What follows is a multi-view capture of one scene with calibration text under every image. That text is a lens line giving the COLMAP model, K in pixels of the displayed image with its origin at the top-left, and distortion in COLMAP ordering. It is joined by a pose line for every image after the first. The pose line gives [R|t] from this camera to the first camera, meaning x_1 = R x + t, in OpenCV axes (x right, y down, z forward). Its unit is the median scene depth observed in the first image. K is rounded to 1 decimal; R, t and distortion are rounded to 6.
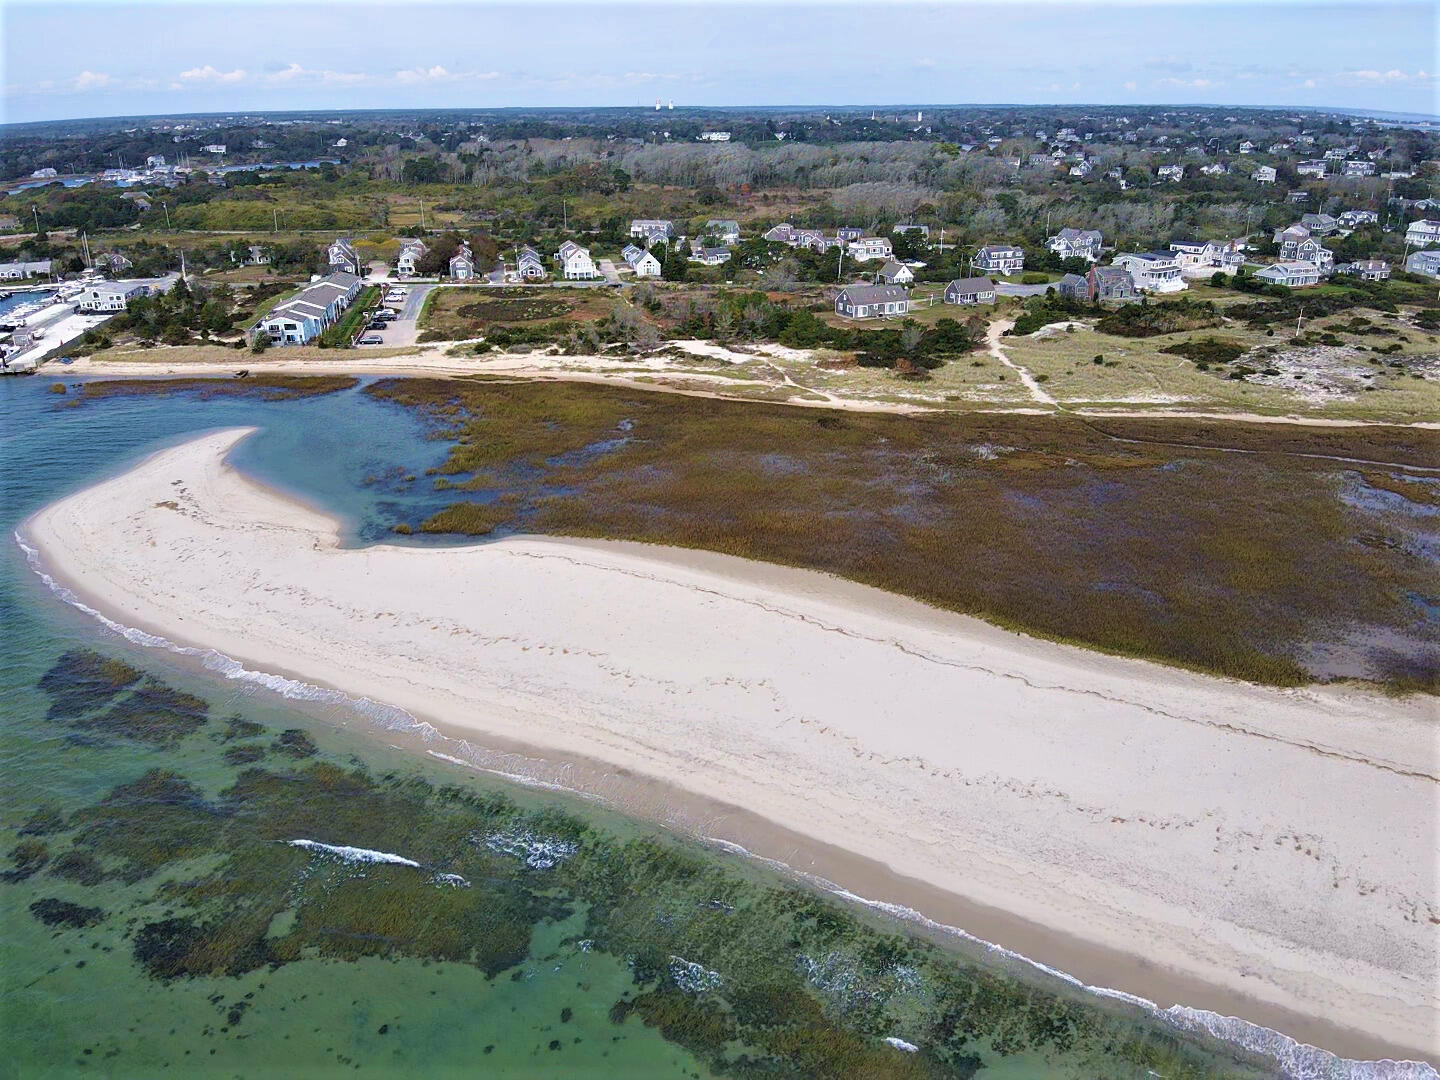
lens RADIAL K [[1041.4, 0, 711.9], [0, 1041.4, 564.4], [0, 0, 1]] dist [0.103348, -0.179177]
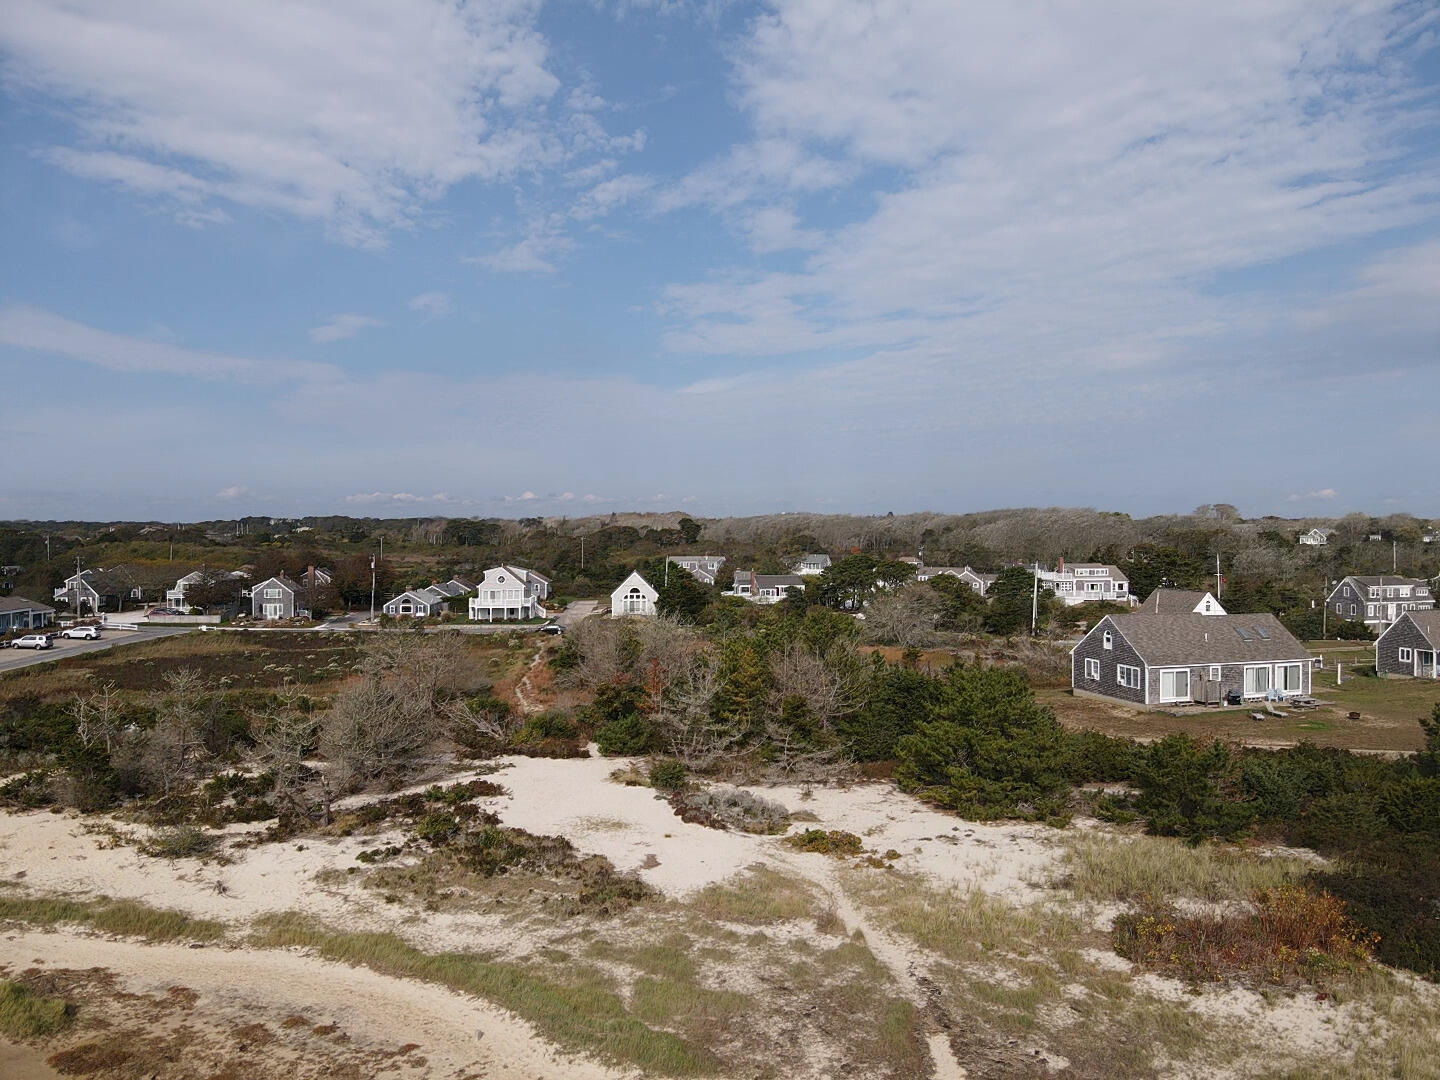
lens RADIAL K [[1041.4, 0, 719.1], [0, 1041.4, 490.1], [0, 0, 1]] dist [0.103348, -0.179177]
pose [[0.993352, 0.002385, -0.115092, 0.037899], [-0.051926, 0.901575, -0.429494, -0.120978], [0.102740, 0.432615, 0.895706, 0.544115]]
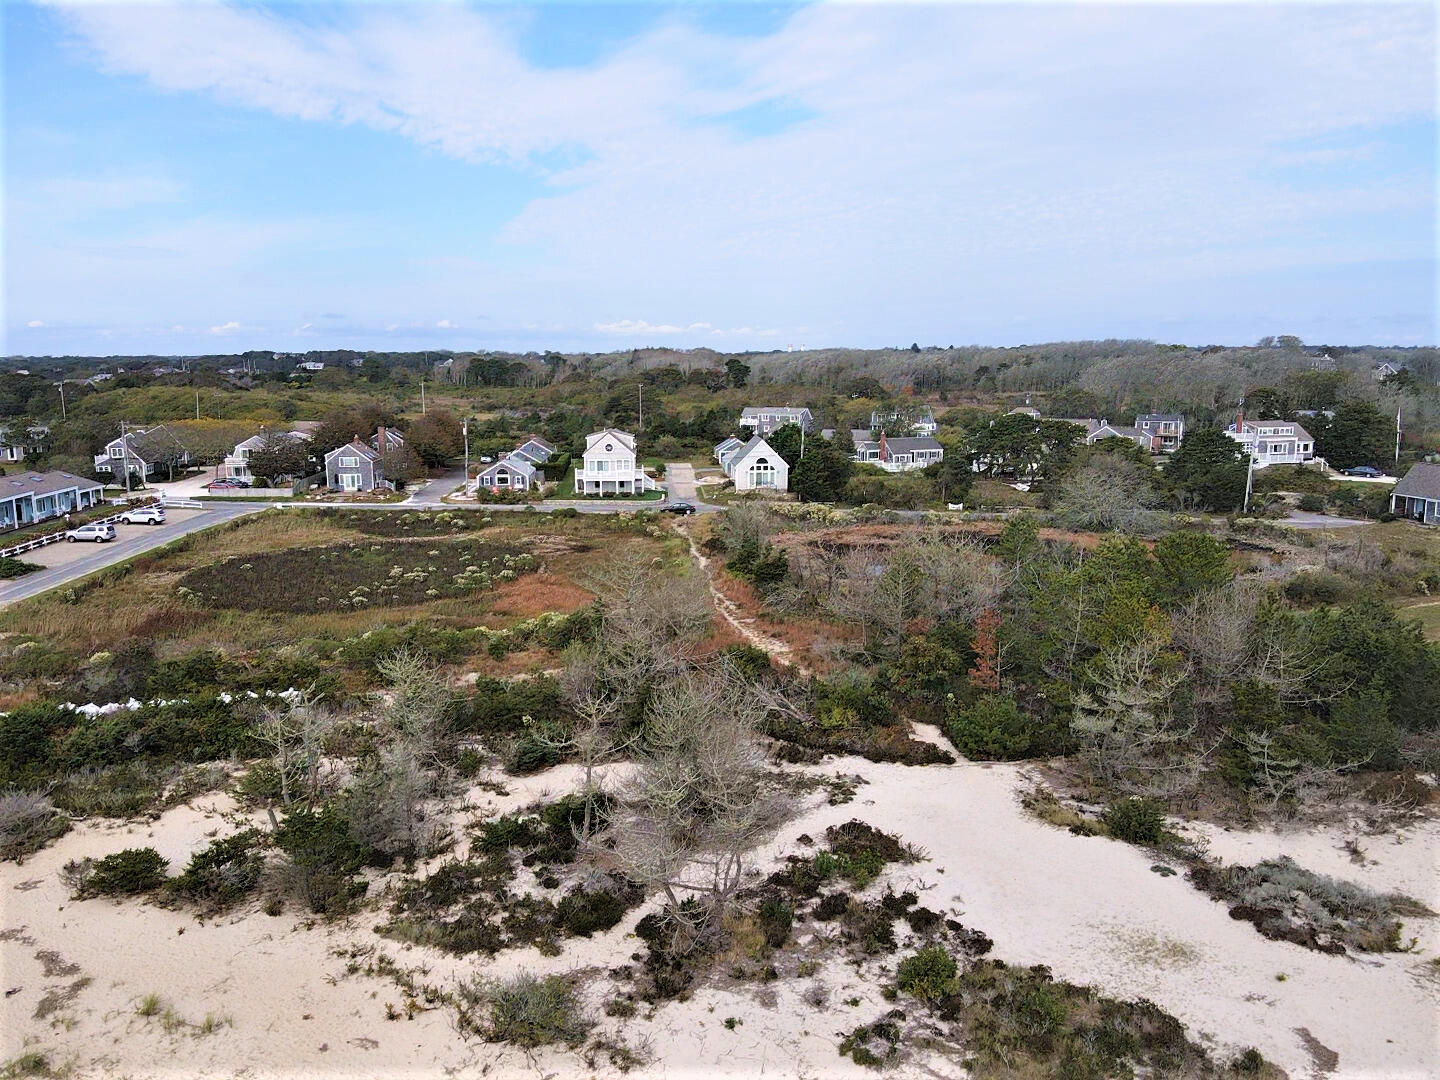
lens RADIAL K [[1041.4, 0, 721.9], [0, 1041.4, 533.2], [0, 0, 1]] dist [0.103348, -0.179177]
pose [[0.993807, 0.020247, -0.109261, -0.029117], [-0.046108, 0.969755, -0.239684, -0.155559], [0.101104, 0.243237, 0.964683, 0.593204]]
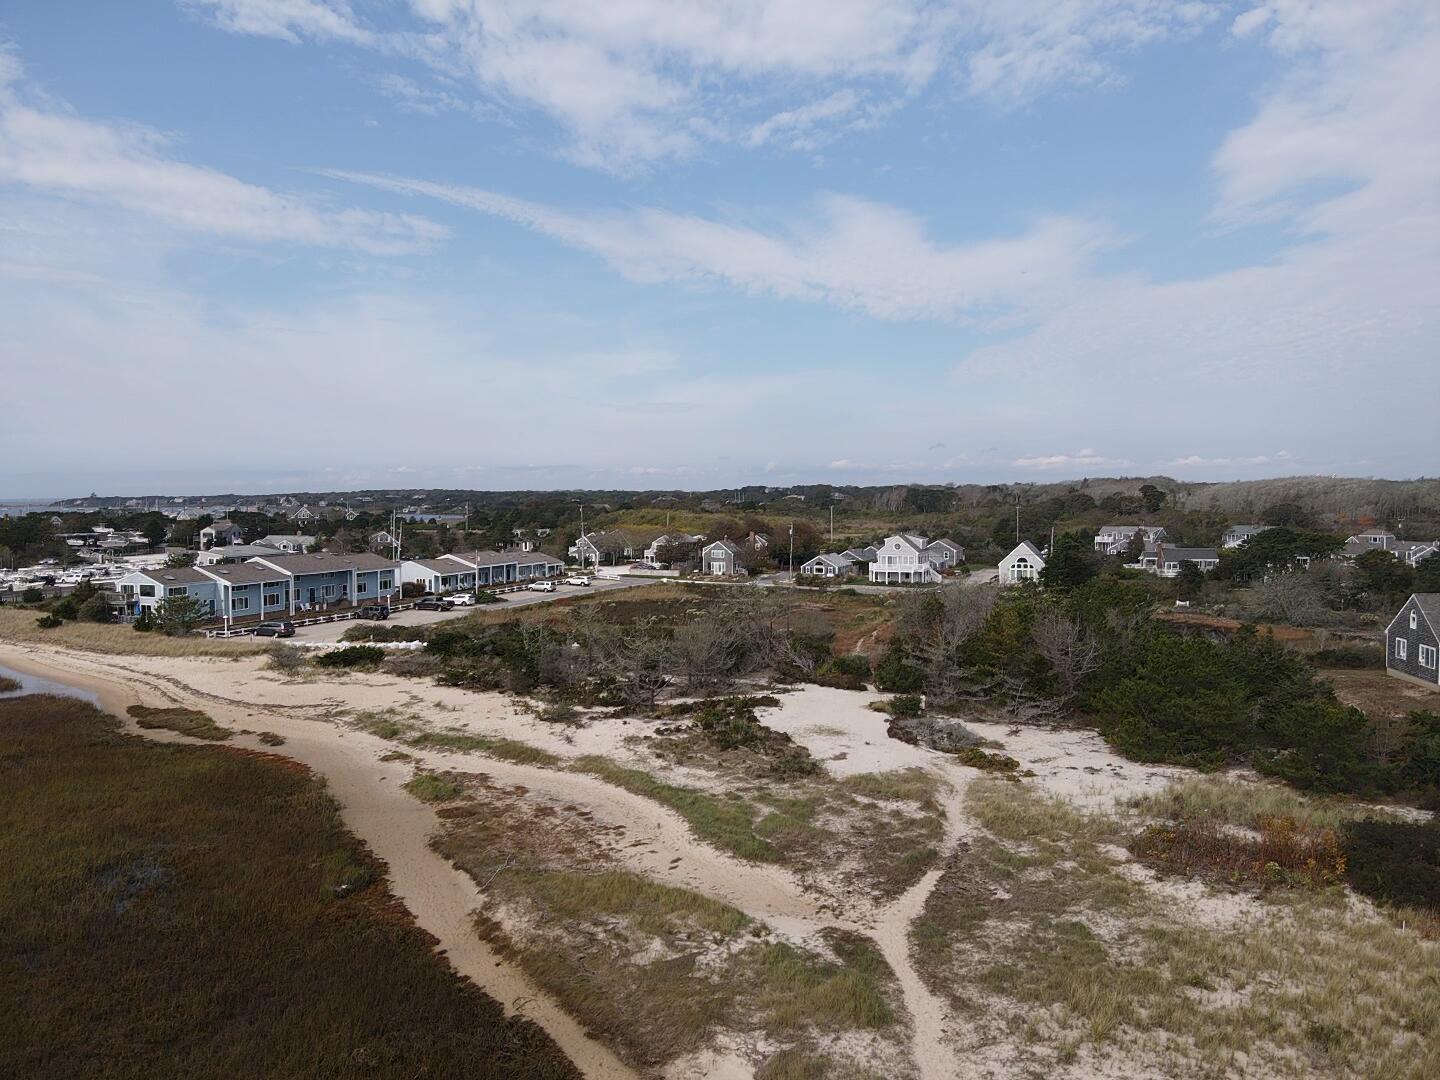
lens RADIAL K [[1041.4, 0, 709.0], [0, 1041.4, 529.1], [0, 0, 1]] dist [0.103348, -0.179177]
pose [[0.835474, 0.020459, -0.549150, 0.098764], [-0.220359, 0.927918, -0.300683, -0.111805], [0.503414, 0.372223, 0.779759, 0.513566]]
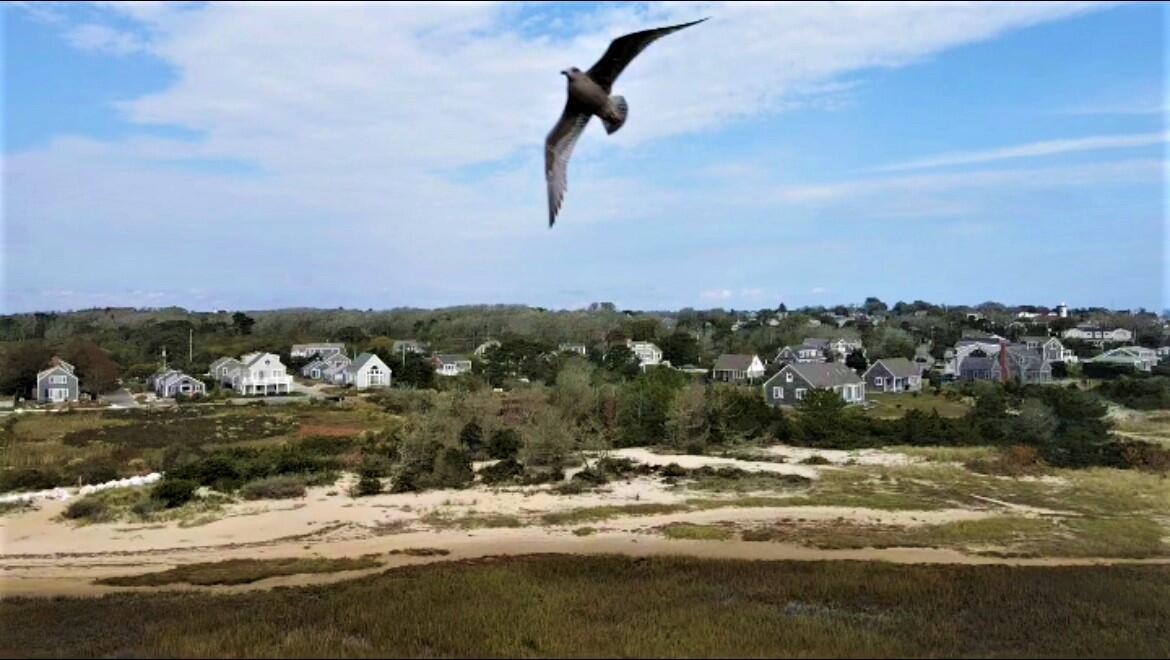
lens RADIAL K [[854.3, 0, 590.1], [0, 854.3, 326.6], [0, 0, 1]] dist [-0.001155, 0.003132]
pose [[0.928684, -0.002960, 0.370859, -0.138607], [0.148513, 0.919260, -0.364561, -0.090308], [-0.339837, 0.393639, 0.854142, 0.472688]]
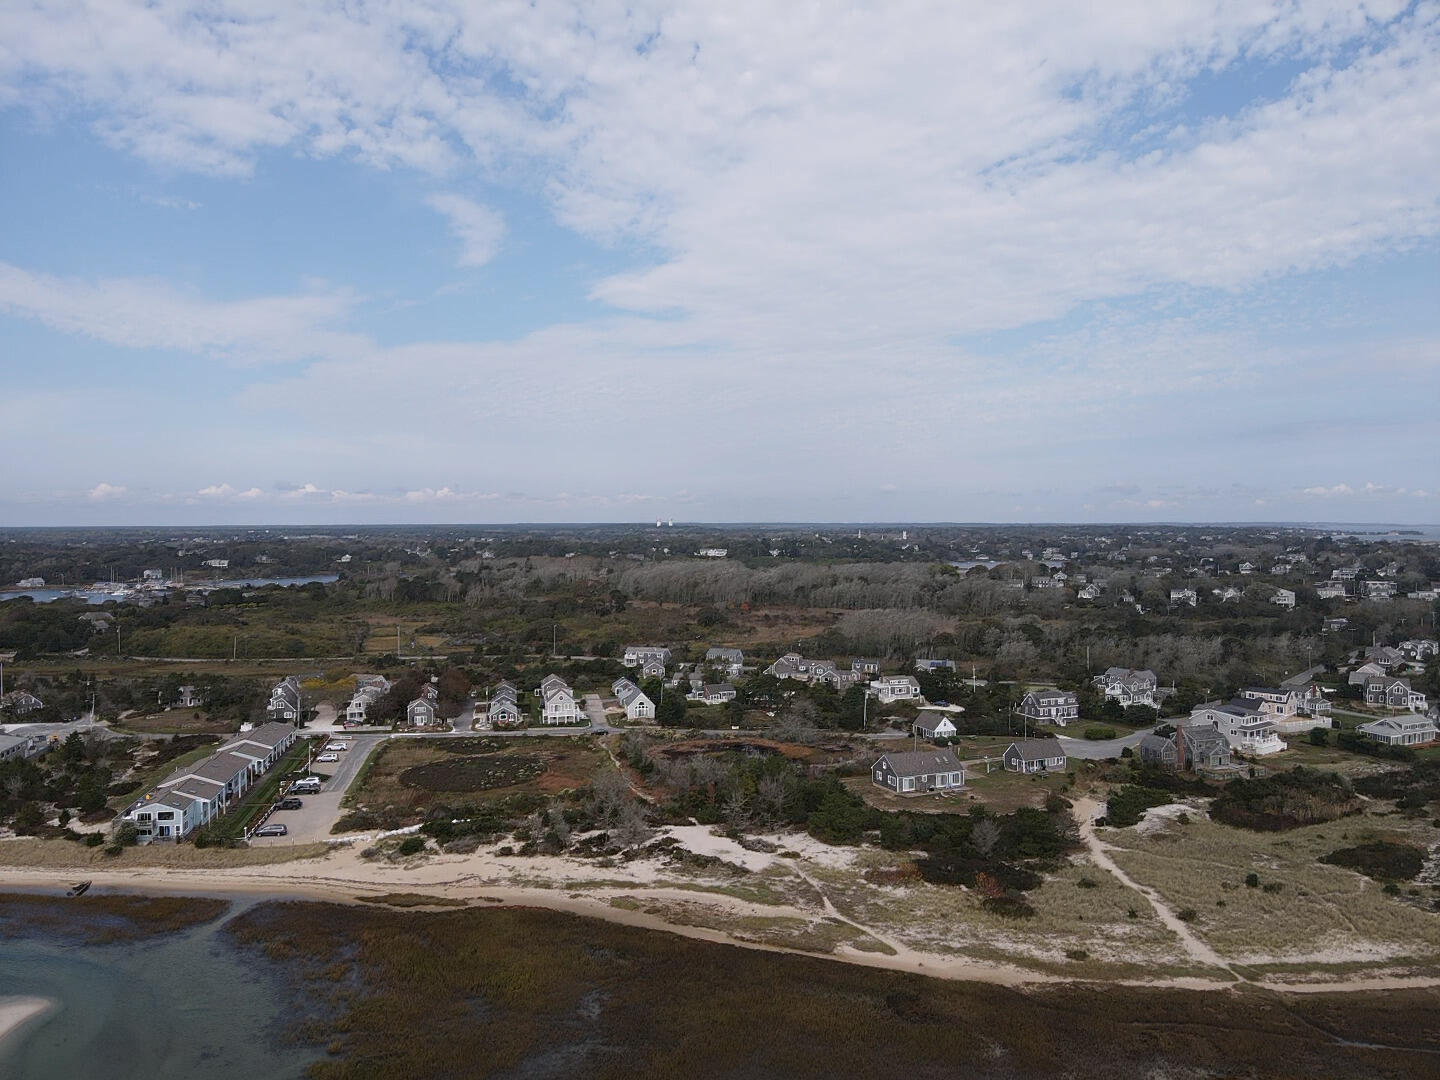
lens RADIAL K [[1041.4, 0, 727.5], [0, 1041.4, 546.4], [0, 0, 1]] dist [0.103348, -0.179177]
pose [[0.999813, 0.003090, 0.019113, -0.006280], [0.004327, 0.926556, -0.376132, -0.086461], [-0.018872, 0.376145, 0.926369, 0.157510]]
